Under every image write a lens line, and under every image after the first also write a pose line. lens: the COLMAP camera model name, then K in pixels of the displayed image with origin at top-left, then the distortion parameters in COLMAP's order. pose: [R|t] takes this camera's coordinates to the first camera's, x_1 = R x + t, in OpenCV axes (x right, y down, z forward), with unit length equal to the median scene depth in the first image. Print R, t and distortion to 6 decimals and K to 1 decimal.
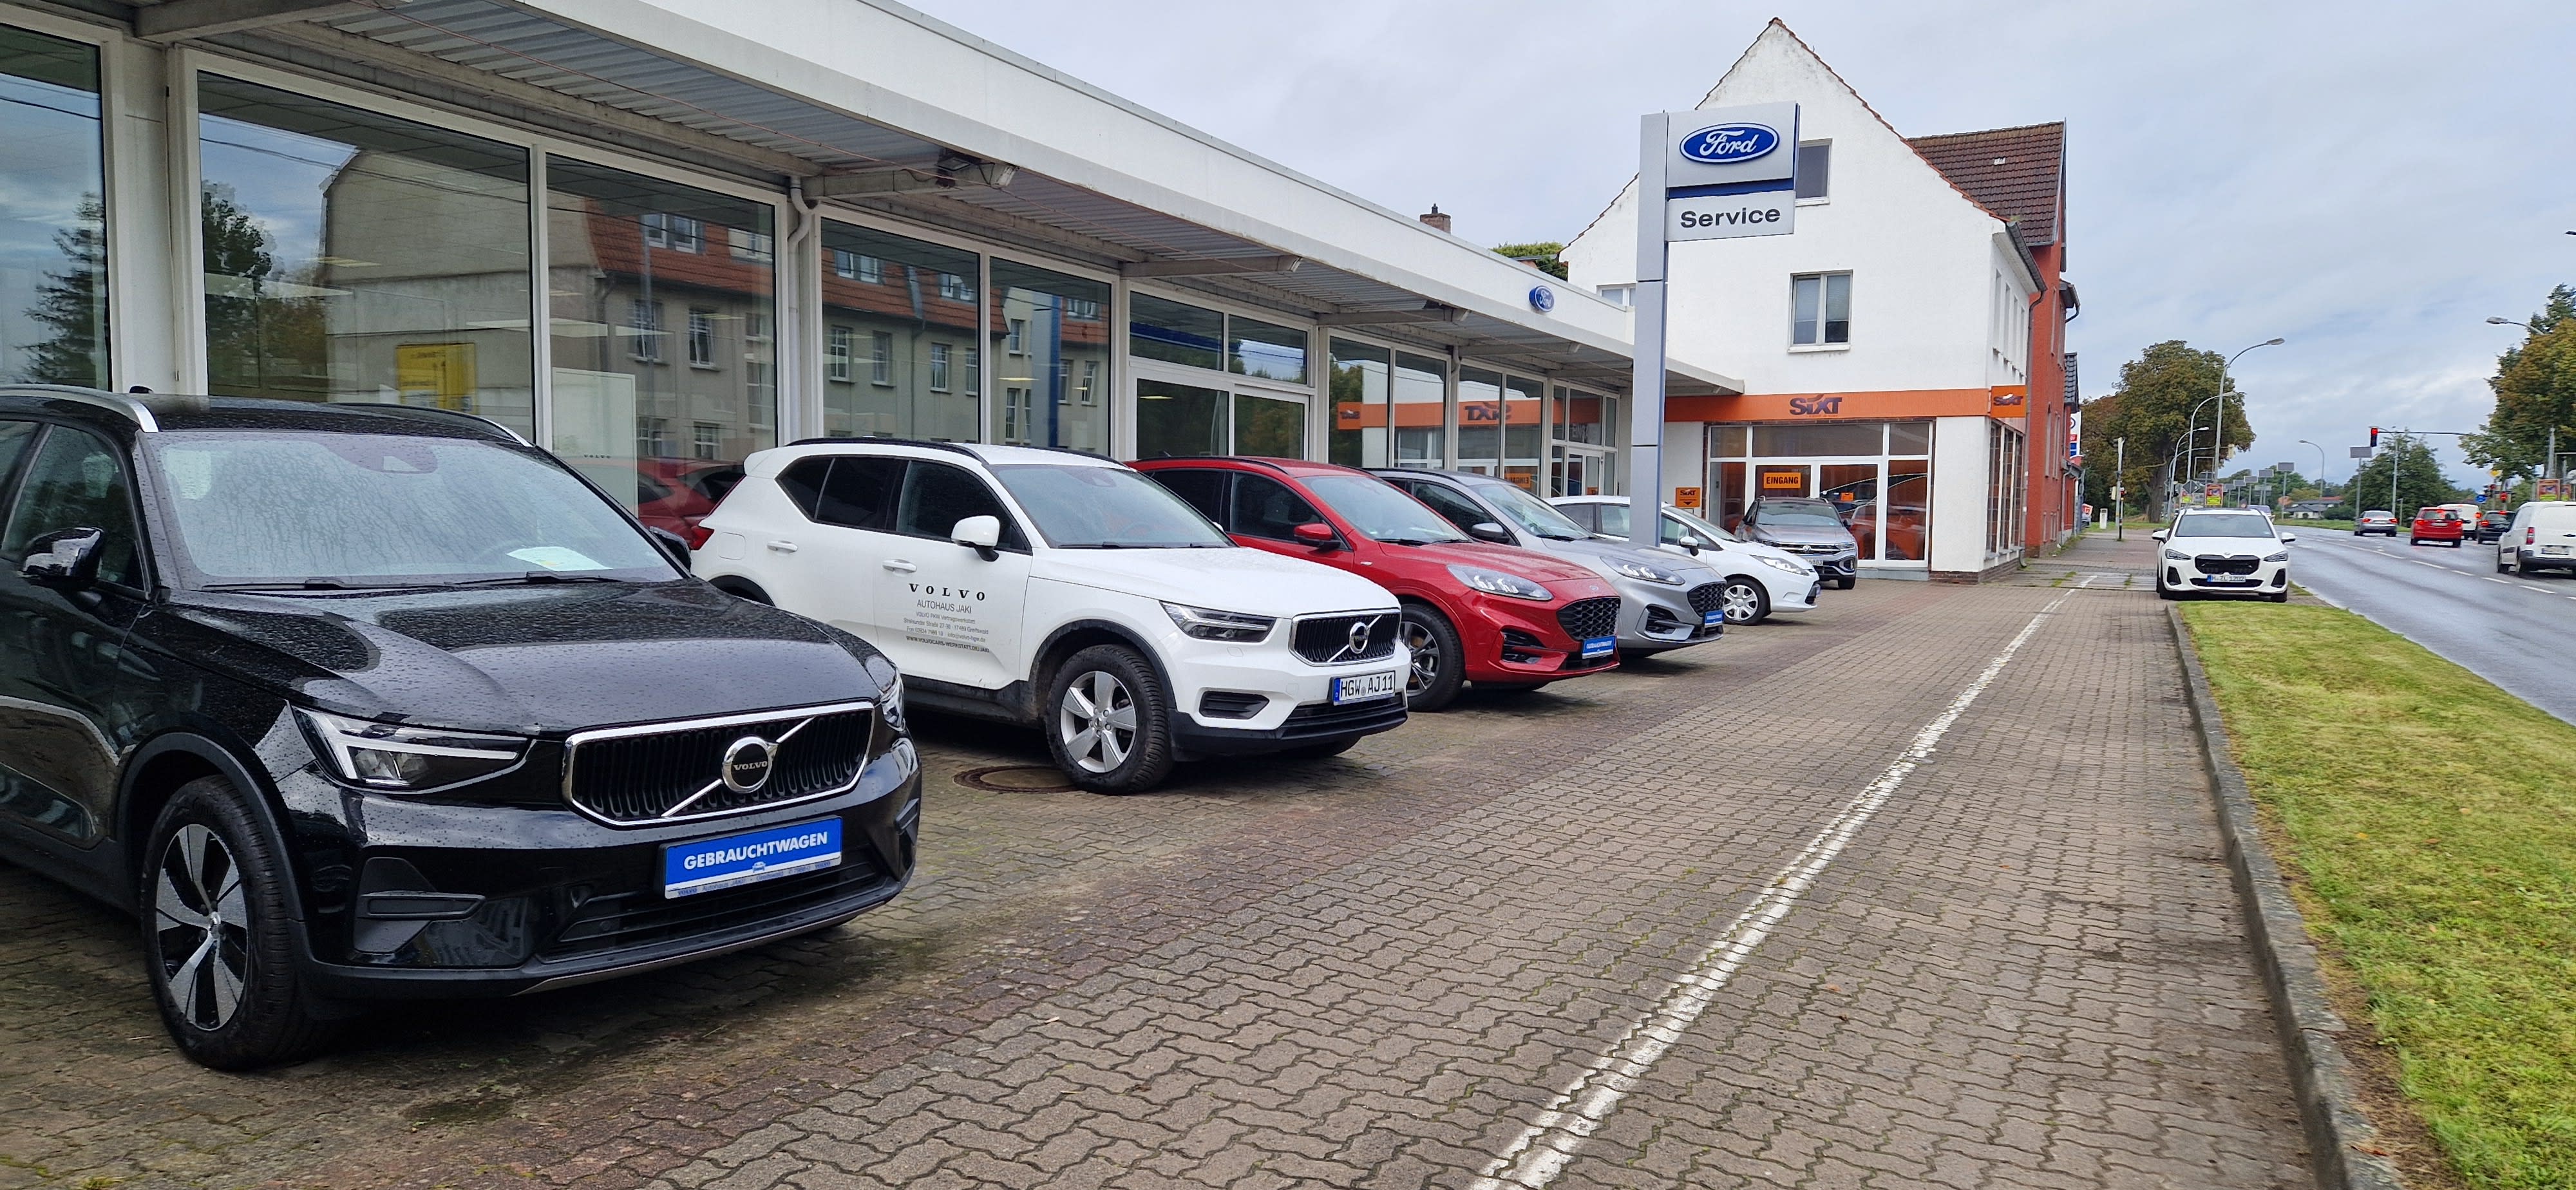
lens RADIAL K [[1723.7, 0, 1230.8], [0, 1723.7, 637.8], [0, 0, 1]] dist [0.065542, 0.001817]
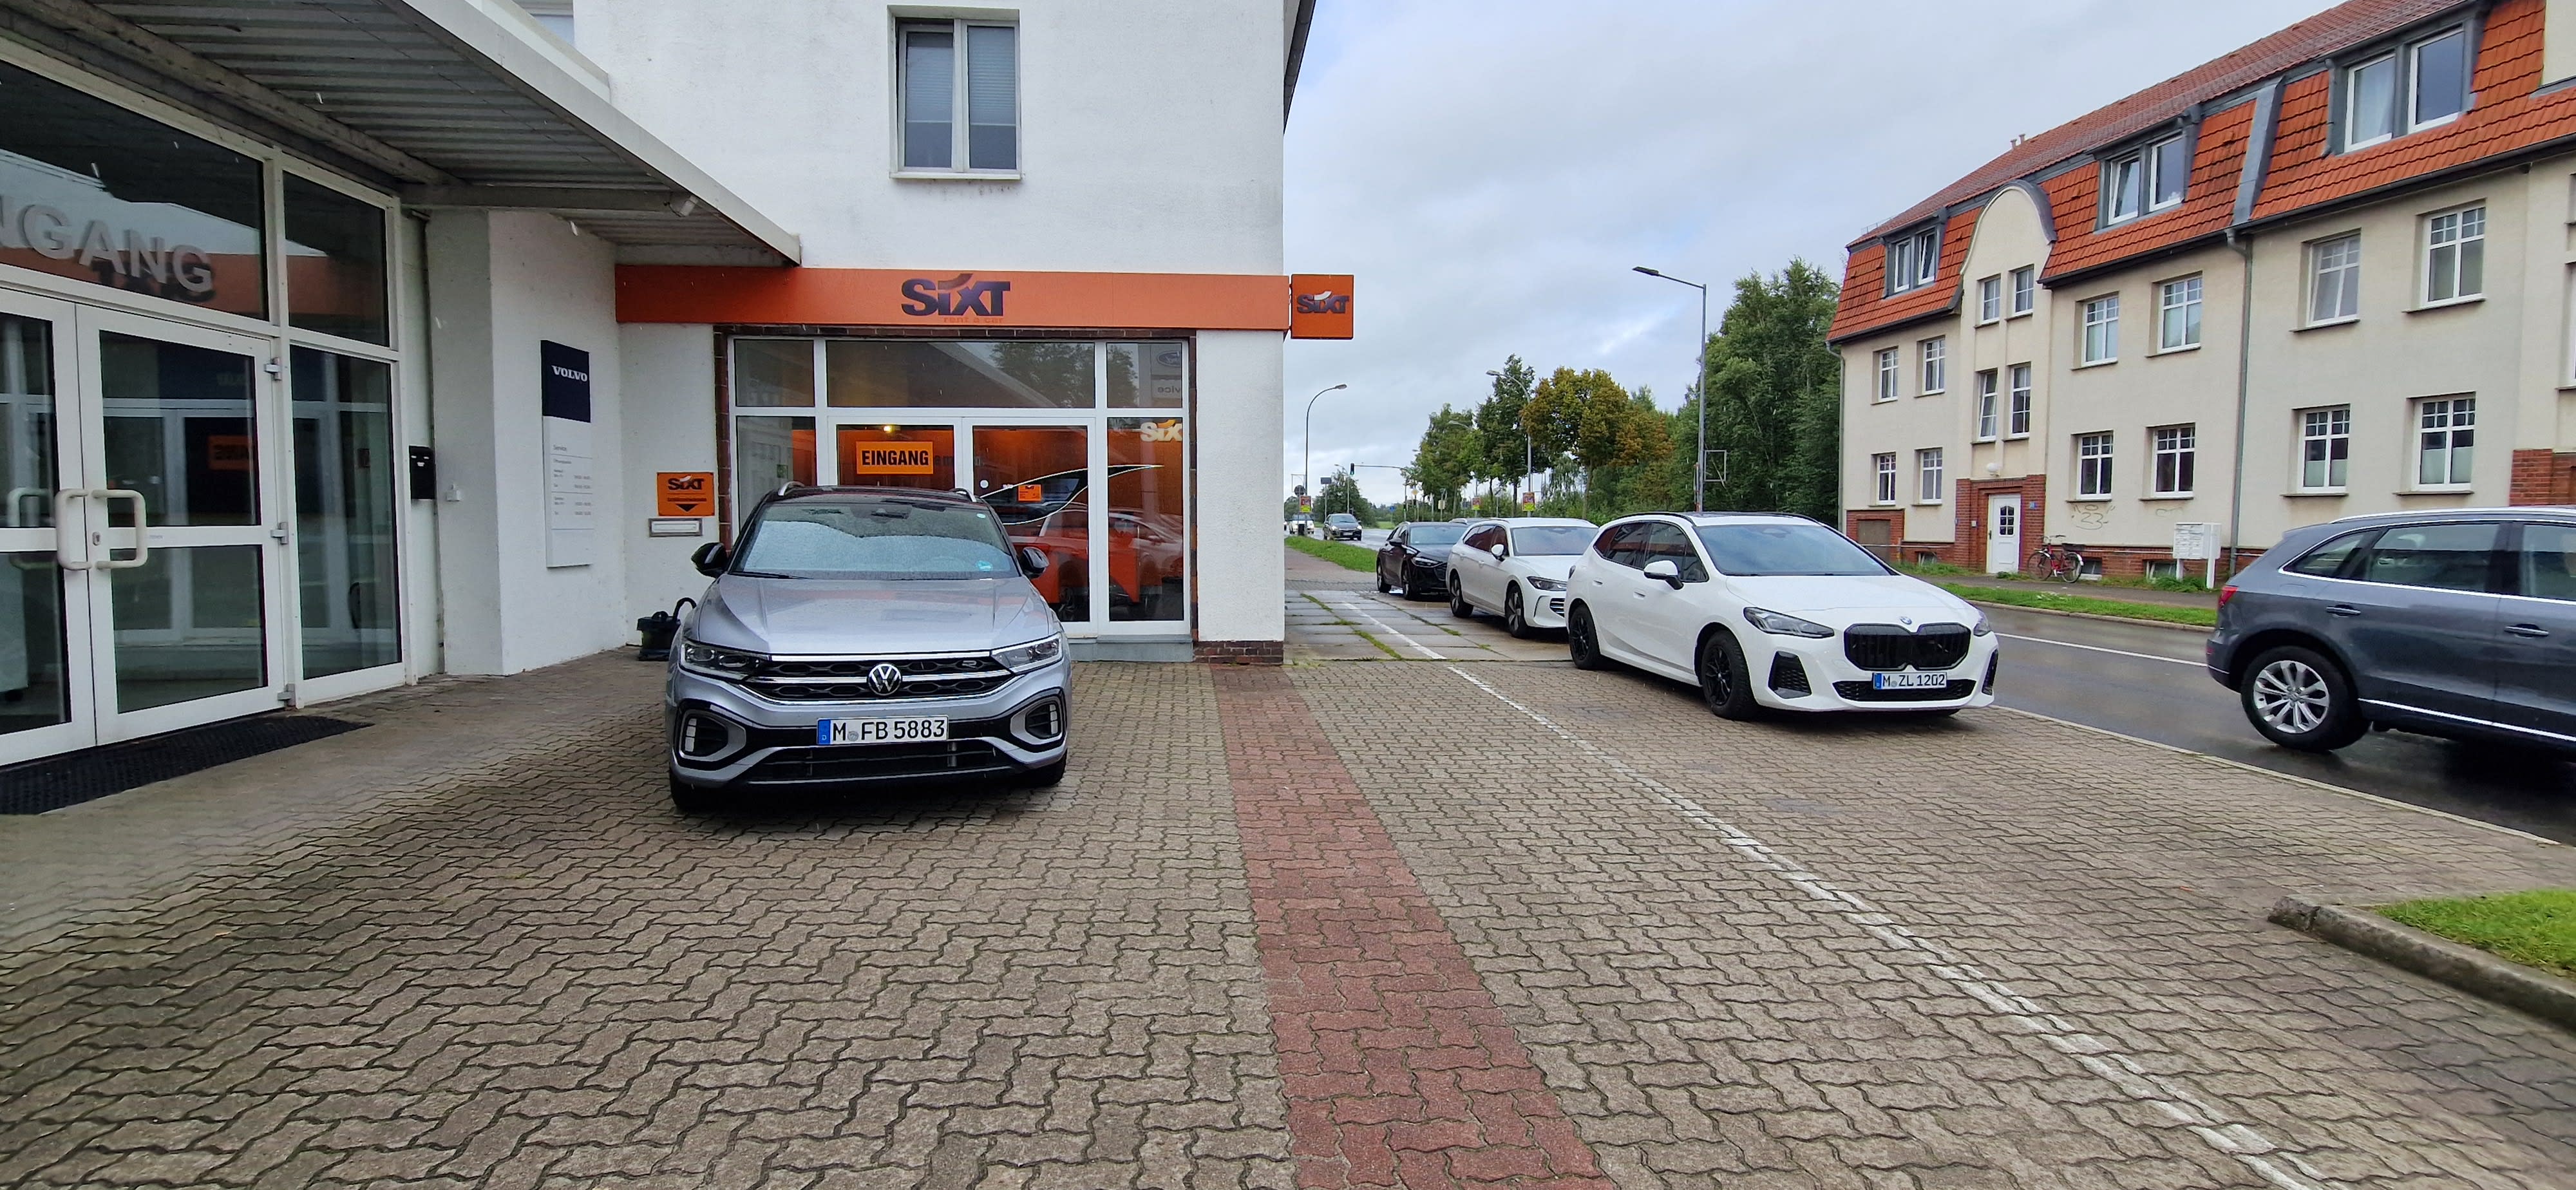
lens RADIAL K [[1050.8, 0, 1244.8], [0, 1050.8, 577.6], [0, 0, 1]] dist [-0.013825, 0.000757]
pose [[0.858383, -0.032574, 0.511975, 0.256797], [0.047578, 0.998736, -0.016225, -0.050678], [-0.510799, 0.038286, 0.858847, 0.723345]]
